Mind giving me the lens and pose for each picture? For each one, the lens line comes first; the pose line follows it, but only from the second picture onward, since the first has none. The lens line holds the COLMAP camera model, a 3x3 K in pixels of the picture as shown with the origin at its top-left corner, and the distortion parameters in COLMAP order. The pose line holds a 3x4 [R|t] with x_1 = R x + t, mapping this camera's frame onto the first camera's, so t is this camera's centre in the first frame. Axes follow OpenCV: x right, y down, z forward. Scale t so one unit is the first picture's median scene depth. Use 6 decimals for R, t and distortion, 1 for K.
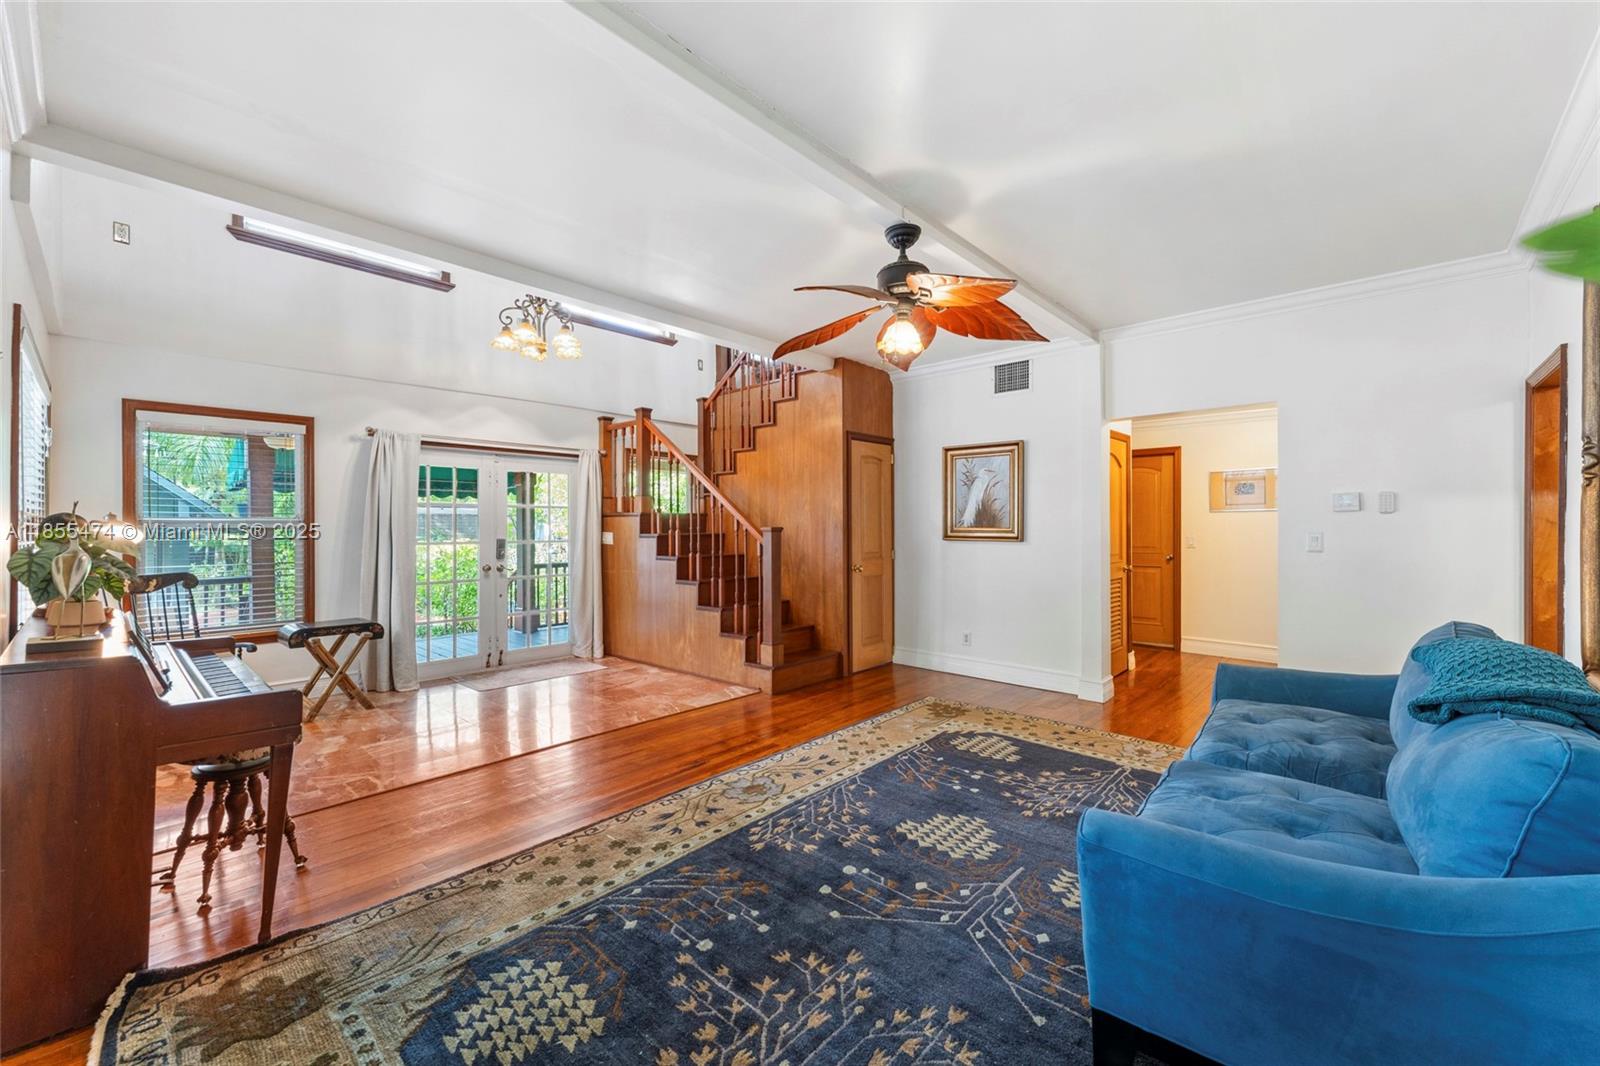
lens RADIAL K [[640.4, 0, 793.0], [0, 640.4, 525.2], [0, 0, 1]] dist [-0.002757, -0.000353]
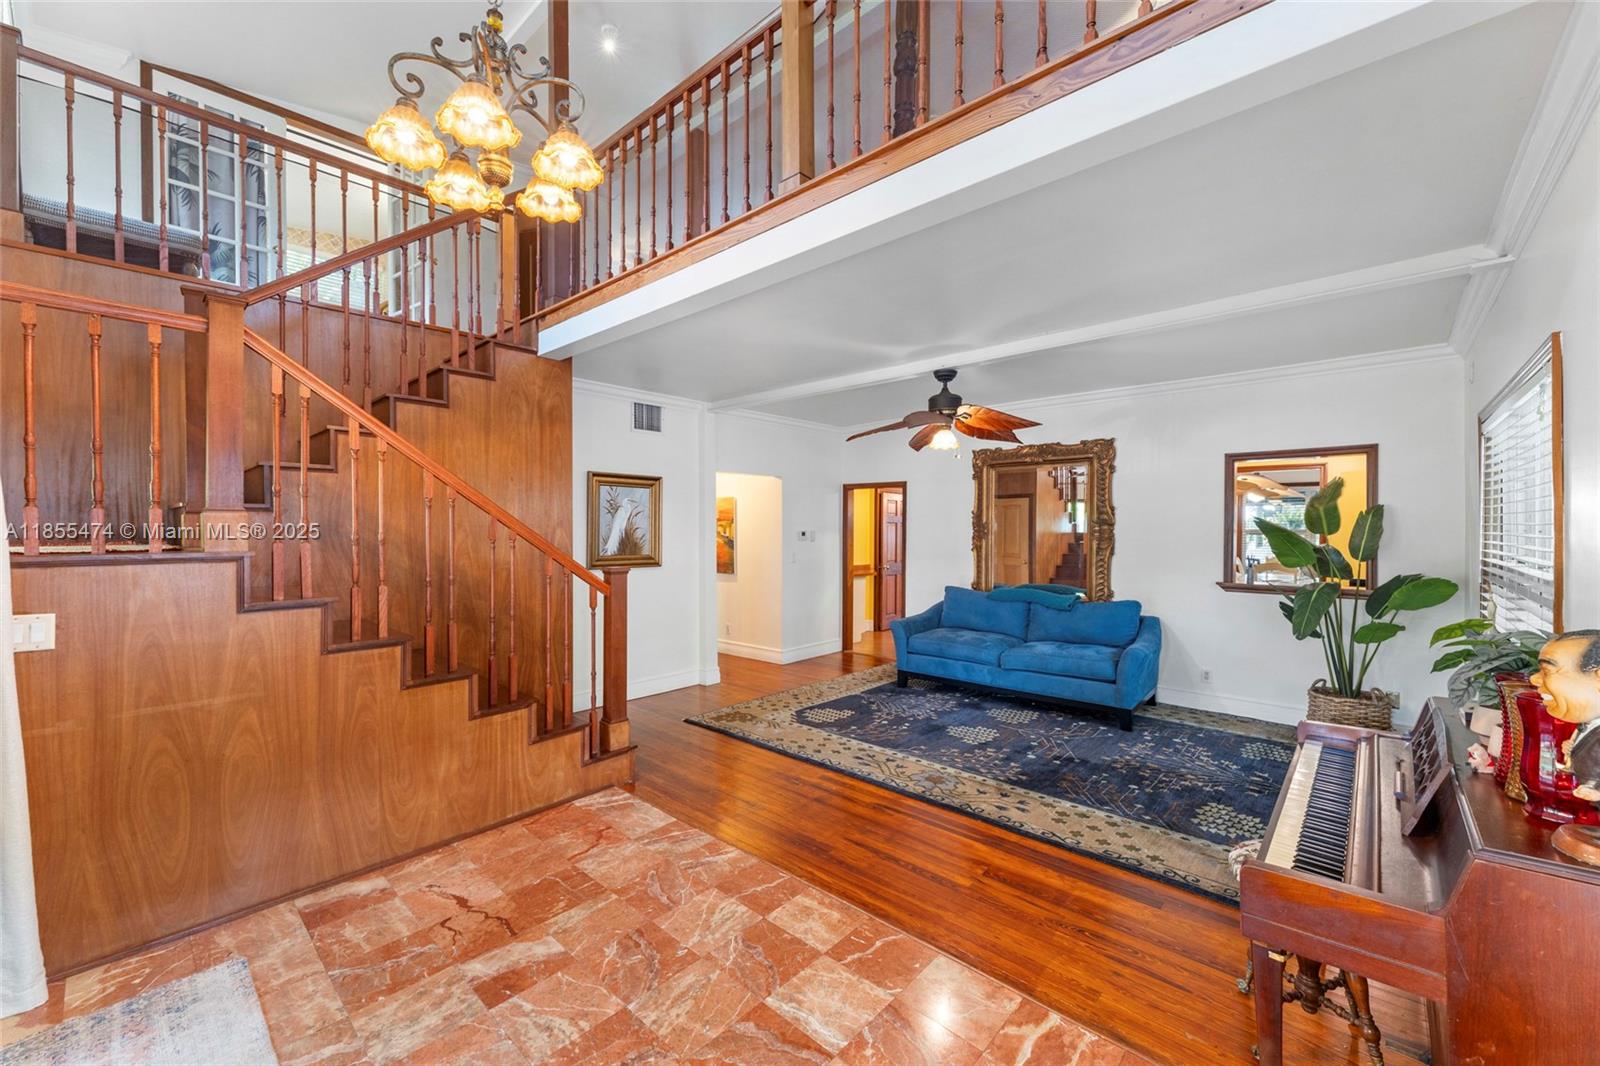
lens RADIAL K [[640.4, 0, 792.3], [0, 640.4, 535.3], [0, 0, 1]] dist [-0.002757, -0.000353]
pose [[-0.000932, -0.012606, 0.999920, -1.144463], [-0.001931, 0.999919, 0.012604, -0.065174], [-0.999998, -0.001919, -0.000956, 1.135714]]
